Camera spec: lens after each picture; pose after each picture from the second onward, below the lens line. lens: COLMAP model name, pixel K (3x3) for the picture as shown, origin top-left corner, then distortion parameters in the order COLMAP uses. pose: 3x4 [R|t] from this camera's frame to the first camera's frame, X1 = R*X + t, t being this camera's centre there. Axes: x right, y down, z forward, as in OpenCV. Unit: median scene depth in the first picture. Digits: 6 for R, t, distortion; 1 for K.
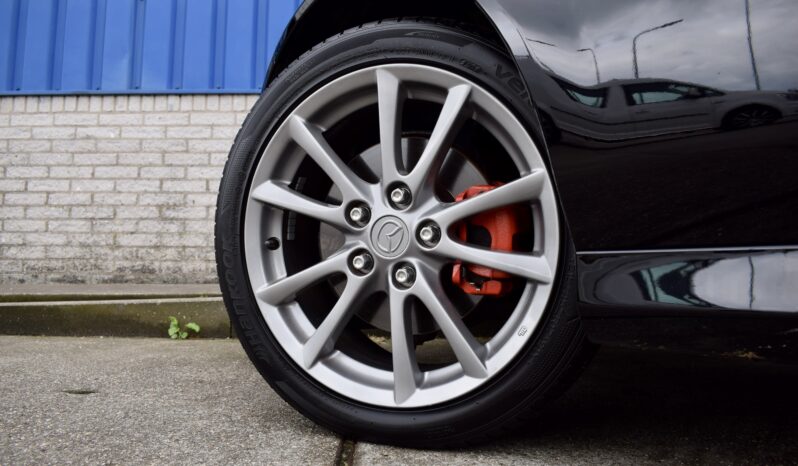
lens RADIAL K [[610.6, 0, 399.0], [0, 610.6, 233.0], [0, 0, 1]] dist [-0.092162, 0.003462]
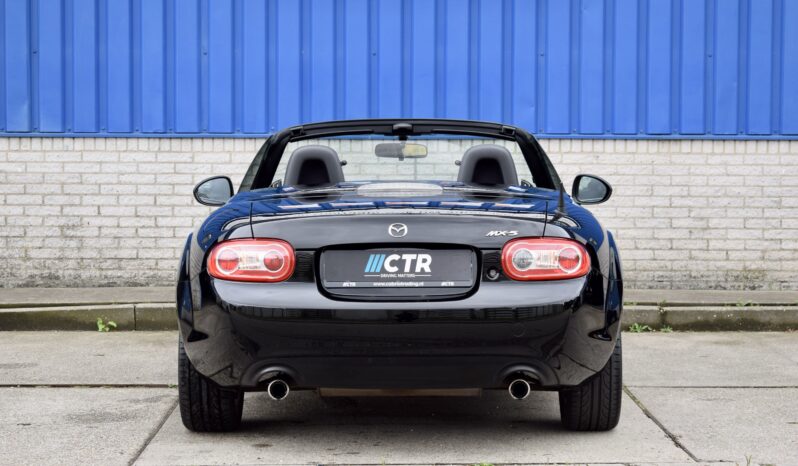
lens RADIAL K [[1943.5, 0, 399.0], [0, 1943.5, 233.0], [0, 0, 1]] dist [0.097367, 0.359664]
pose [[0.999914, 0.002480, -0.012855, 0.371936], [-0.000672, 0.990325, 0.138764, -0.607667], [0.013075, -0.138743, 0.990242, -3.094565]]
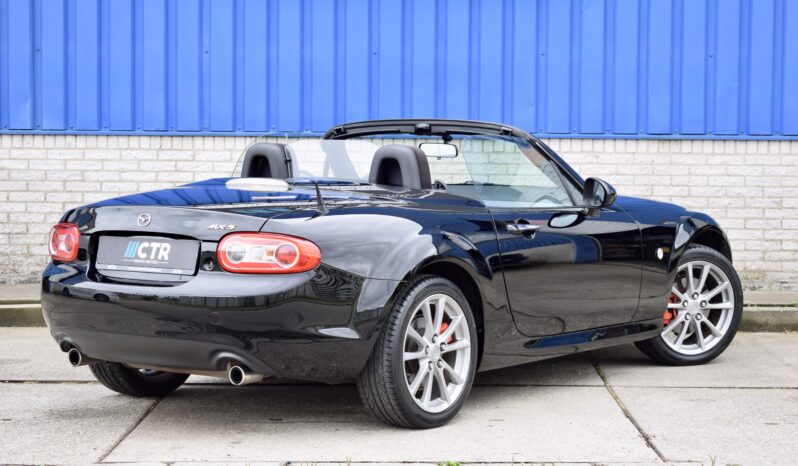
lens RADIAL K [[1943.5, 0, 399.0], [0, 1943.5, 233.0], [0, 0, 1]] dist [0.097367, 0.359664]
pose [[0.999268, 0.007611, -0.037499, 0.475637], [-0.002309, 0.990225, 0.139462, -0.609180], [0.038194, -0.139273, 0.989517, -3.101840]]
